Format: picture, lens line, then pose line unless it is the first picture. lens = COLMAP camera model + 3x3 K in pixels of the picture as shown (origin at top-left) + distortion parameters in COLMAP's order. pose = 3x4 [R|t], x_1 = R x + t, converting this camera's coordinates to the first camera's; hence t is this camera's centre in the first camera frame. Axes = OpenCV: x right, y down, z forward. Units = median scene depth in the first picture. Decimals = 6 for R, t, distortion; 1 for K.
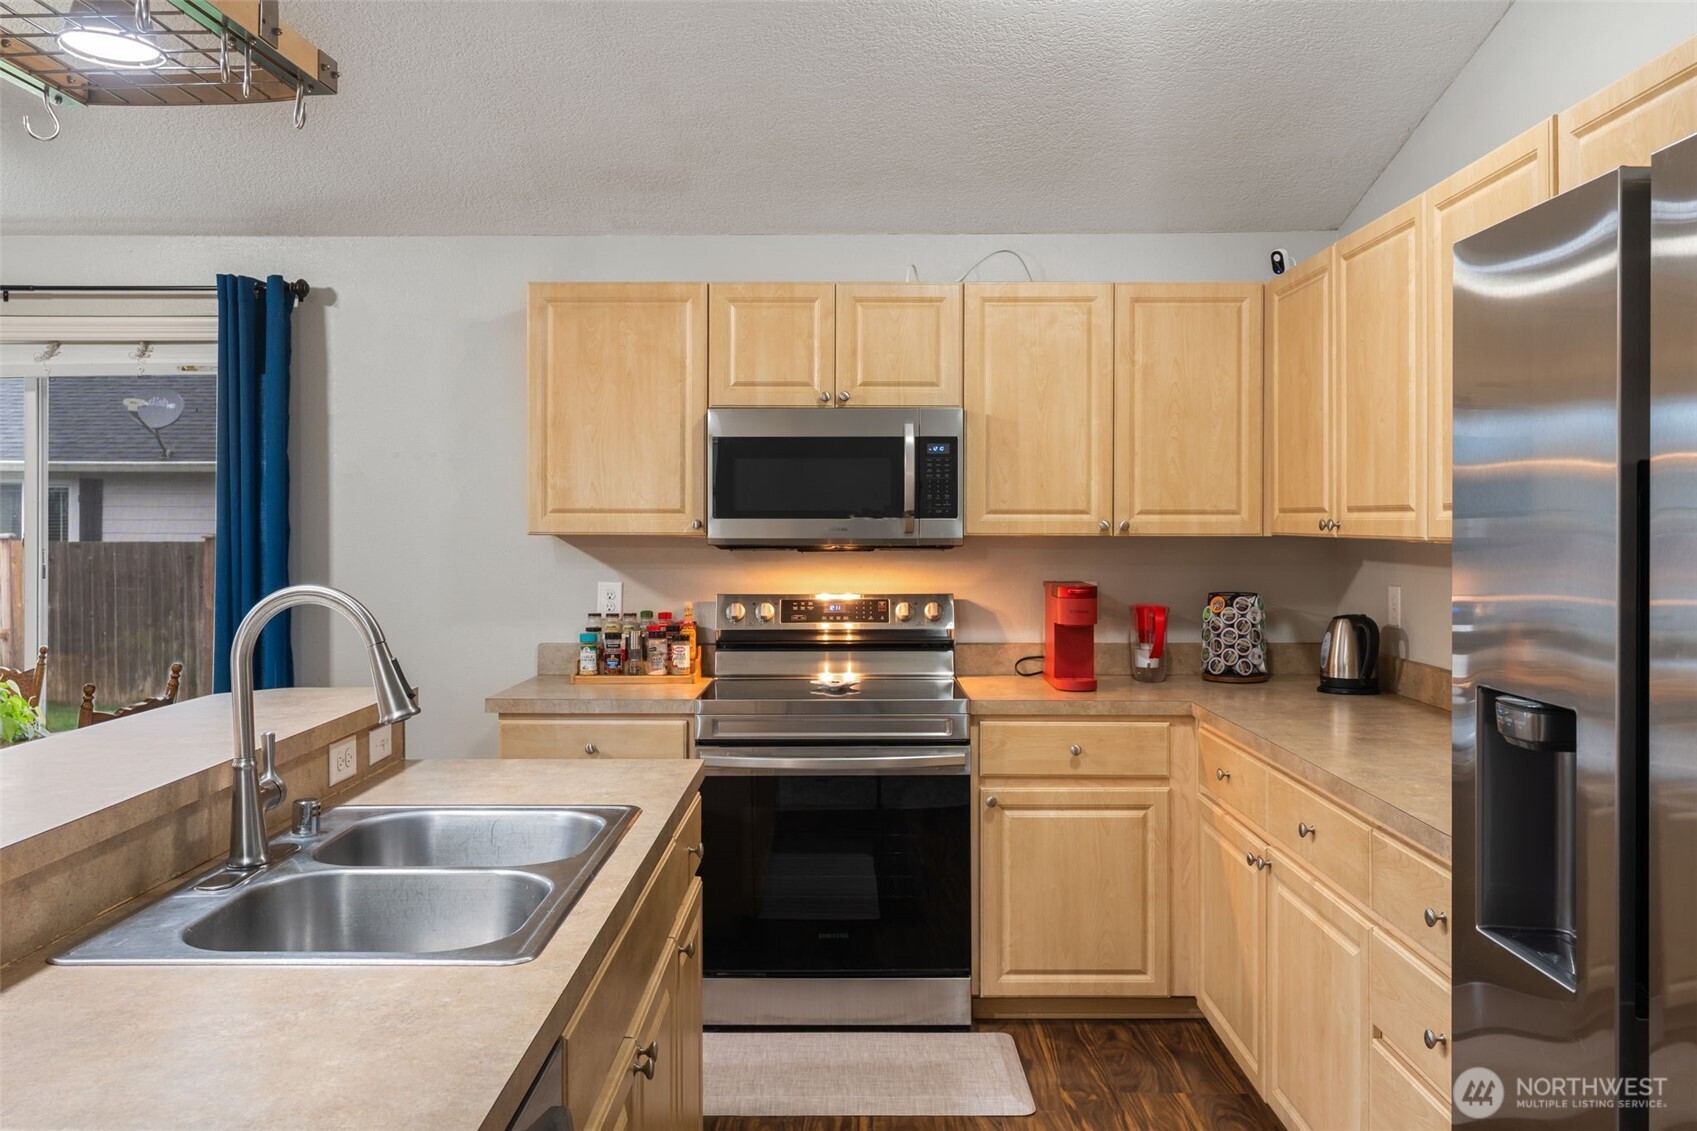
lens RADIAL K [[1322.1, 0, 866.3], [0, 1322.1, 548.6], [0, 0, 1]] dist [-0.001637, -0.001866]
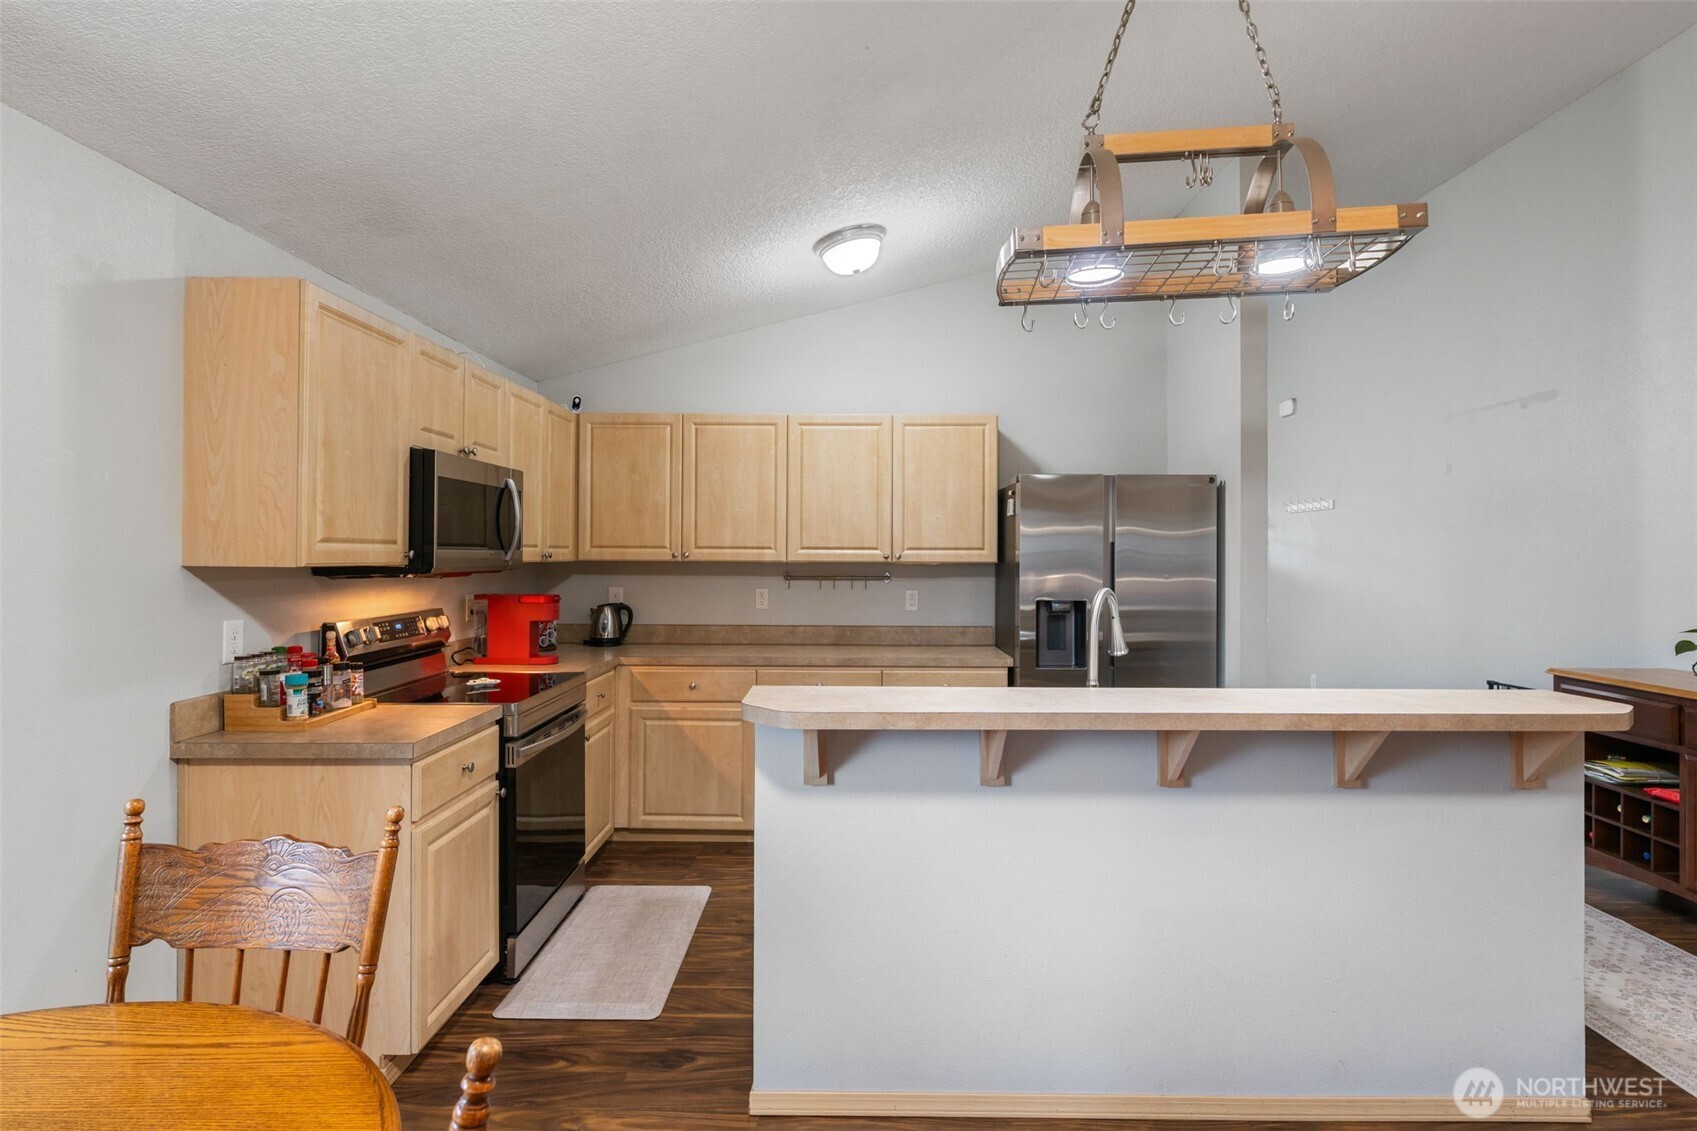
lens RADIAL K [[869.9, 0, 848.5], [0, 869.9, 565.5], [0, 0, 1]] dist [-0.003624, -0.000376]
pose [[0.018943, -0.012679, 0.999740, -0.825107], [0.016093, 0.999794, 0.012375, -0.012289], [-0.999691, 0.015854, 0.019143, 0.628170]]
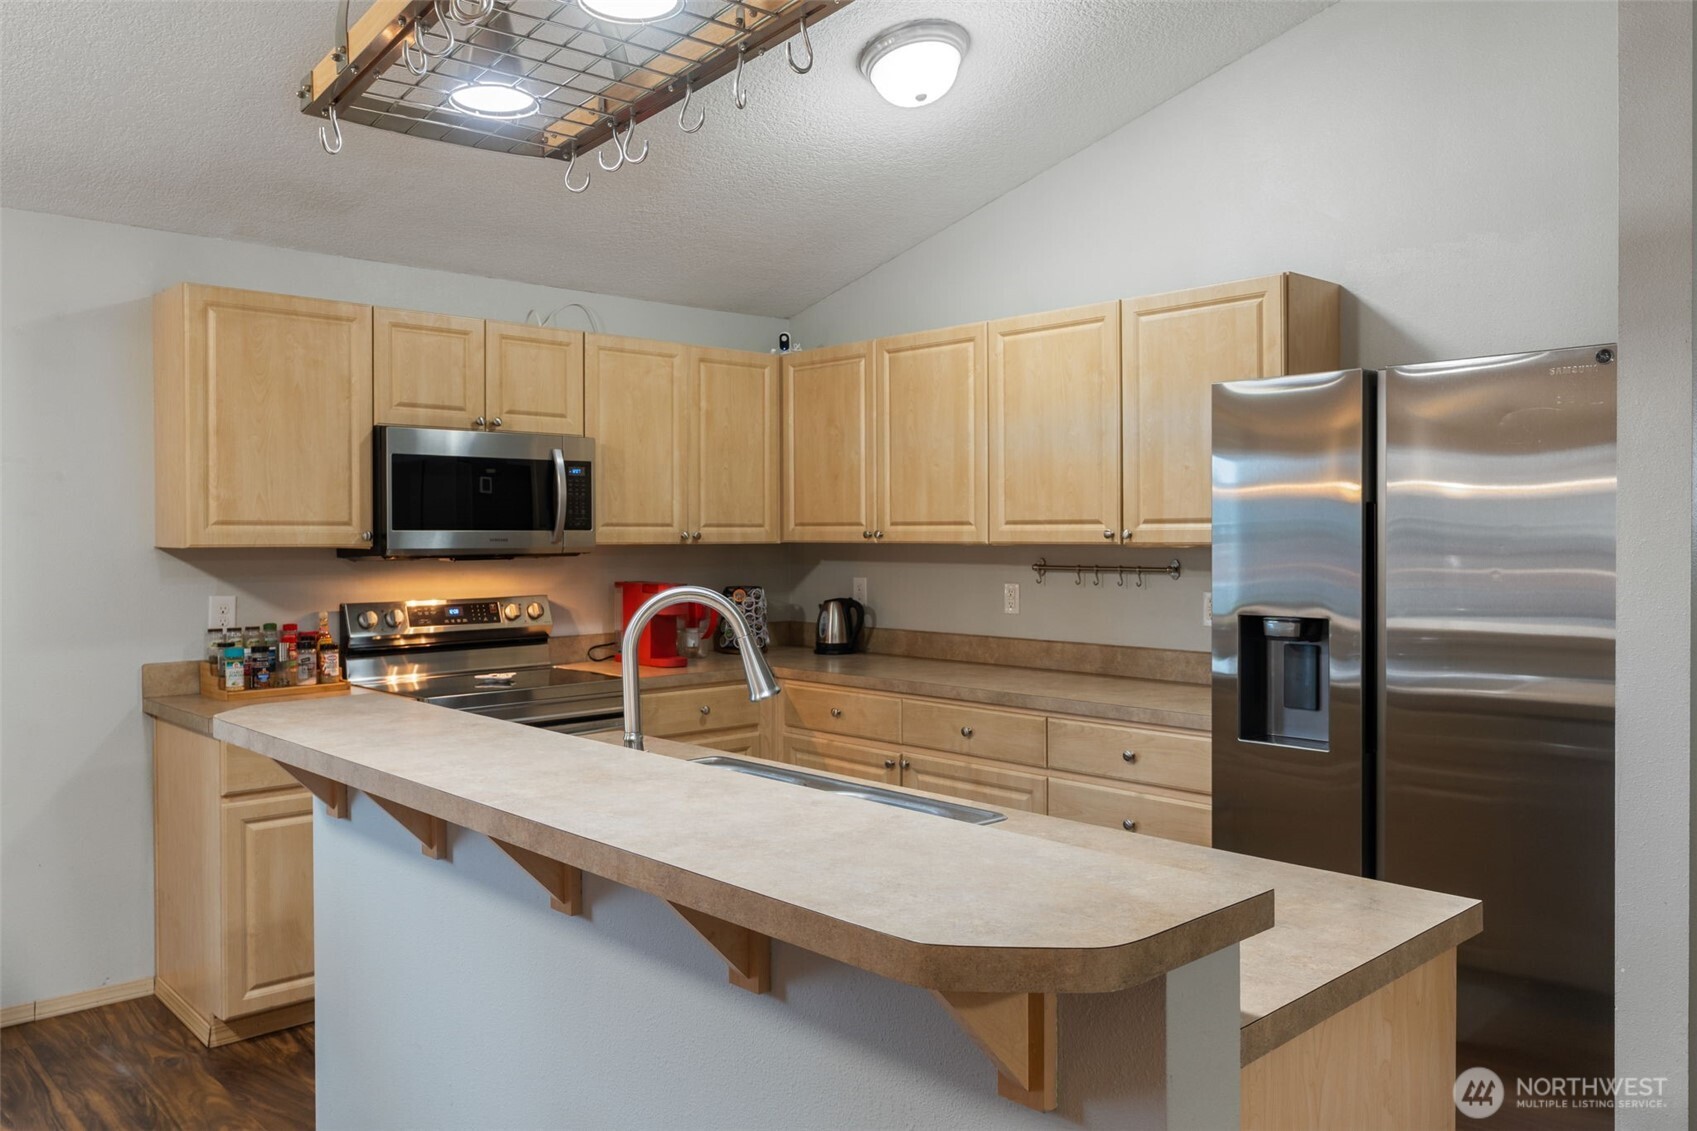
lens RADIAL K [[1242.3, 0, 848.5], [0, 1242.3, 565.5], [0, 0, 1]] dist [0.001217, 0.000153]
pose [[0.731653, -0.019889, 0.681387, -0.518292], [0.017392, 0.999794, 0.010508, 0.001381], [-0.681455, 0.004162, 0.731848, 0.020341]]
